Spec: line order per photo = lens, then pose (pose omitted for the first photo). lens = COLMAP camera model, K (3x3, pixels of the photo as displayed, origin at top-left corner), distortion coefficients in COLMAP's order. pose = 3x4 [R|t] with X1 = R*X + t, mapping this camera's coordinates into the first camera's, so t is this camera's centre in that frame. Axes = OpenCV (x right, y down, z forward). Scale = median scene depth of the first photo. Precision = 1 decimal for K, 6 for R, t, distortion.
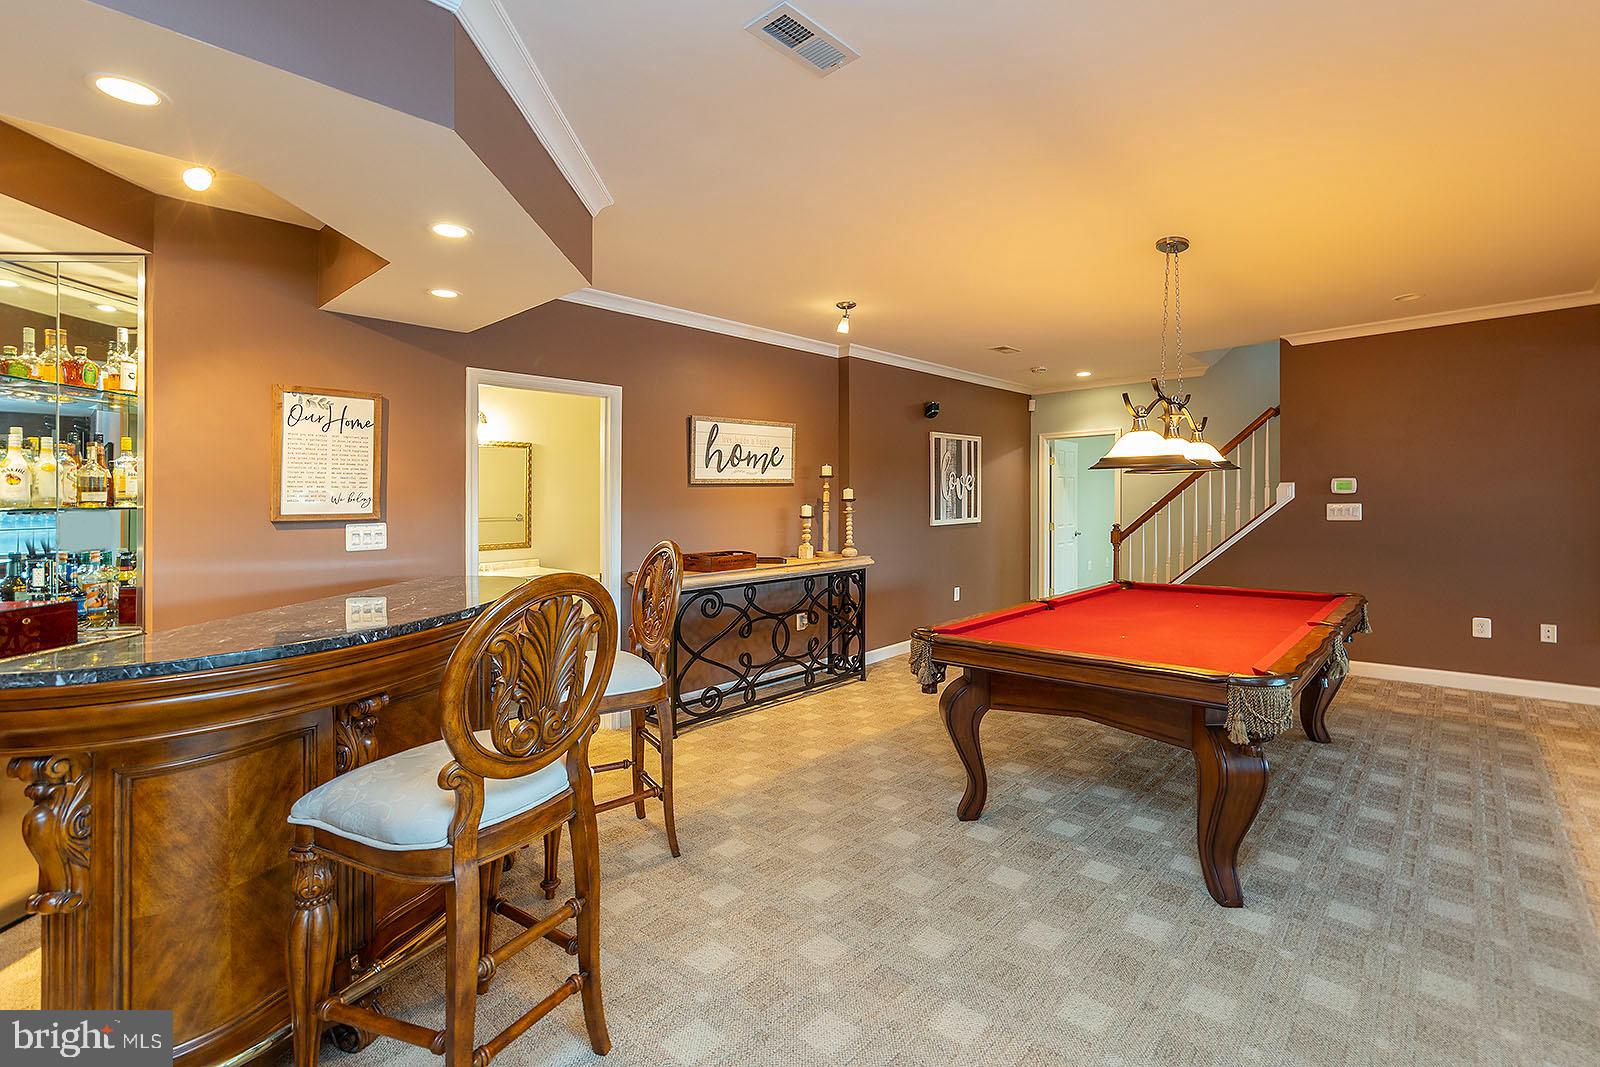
lens RADIAL K [[695.2, 0, 785.3], [0, 695.2, 525.7], [0, 0, 1]] dist [0.002923, -0.001187]
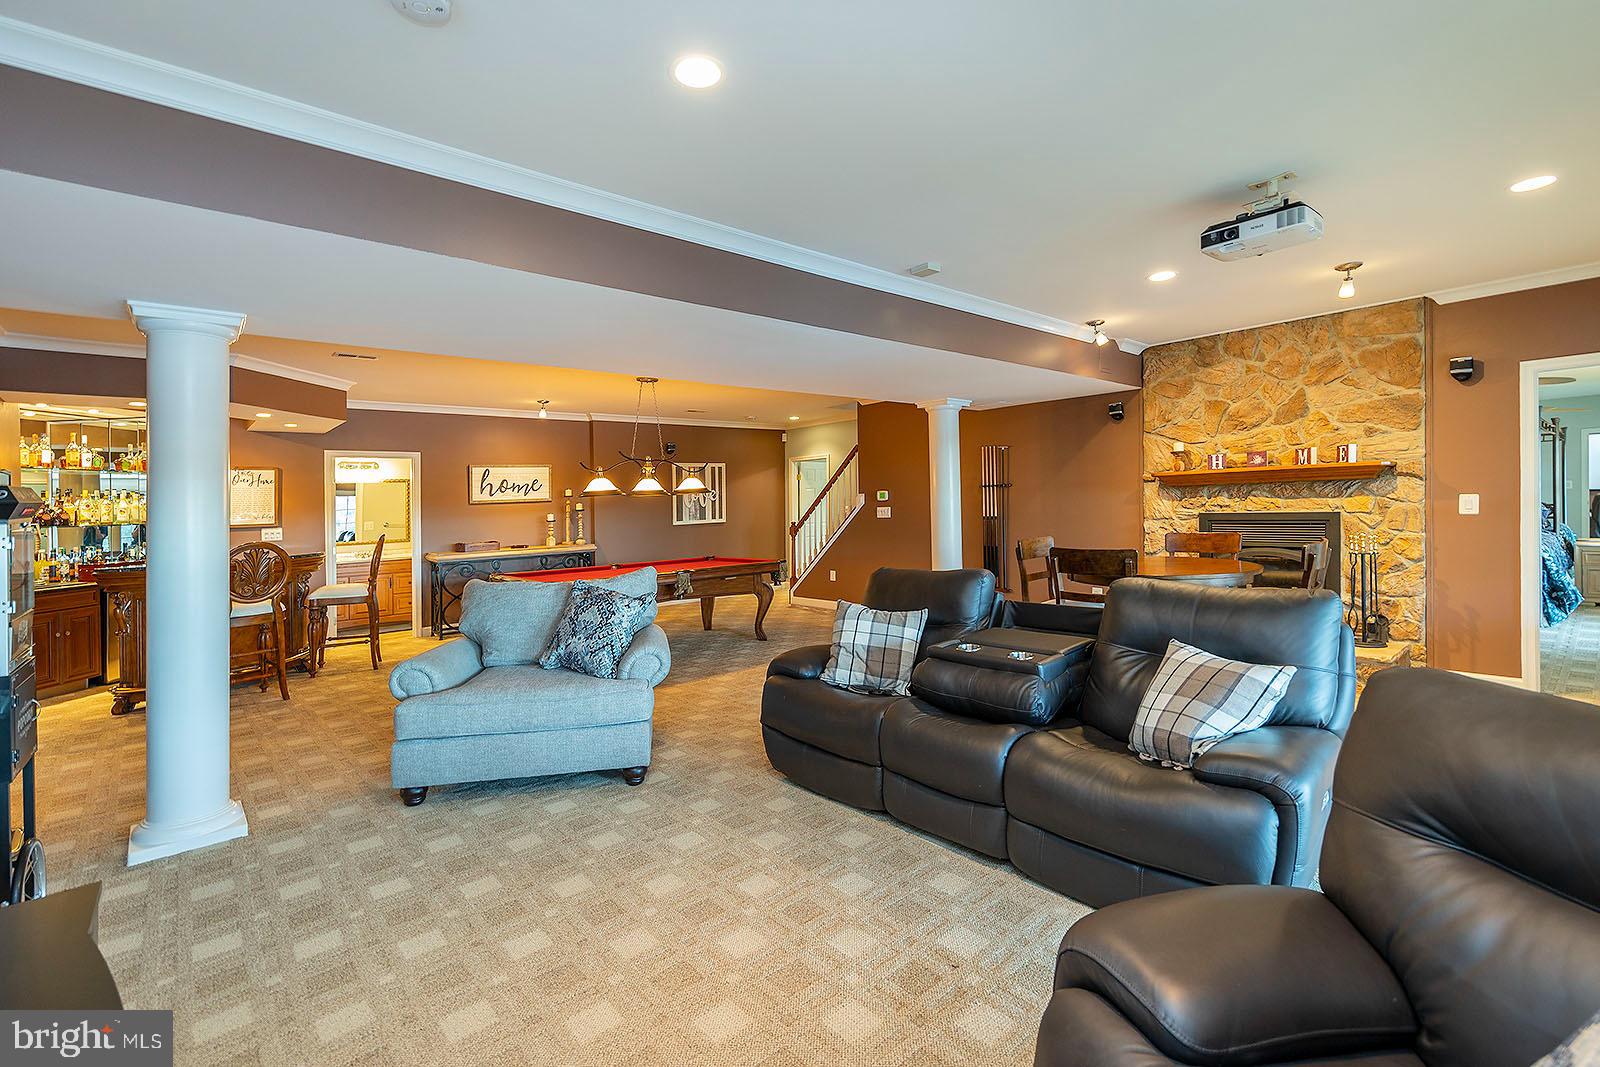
lens RADIAL K [[695.2, 0, 763.9], [0, 695.2, 508.8], [0, 0, 1]] dist [0.002923, -0.001187]
pose [[0.992985, -0.018163, -0.116839, 0.719341], [0.014949, 0.999487, -0.028323, 0.012759], [0.117293, 0.026378, 0.992747, -0.589175]]
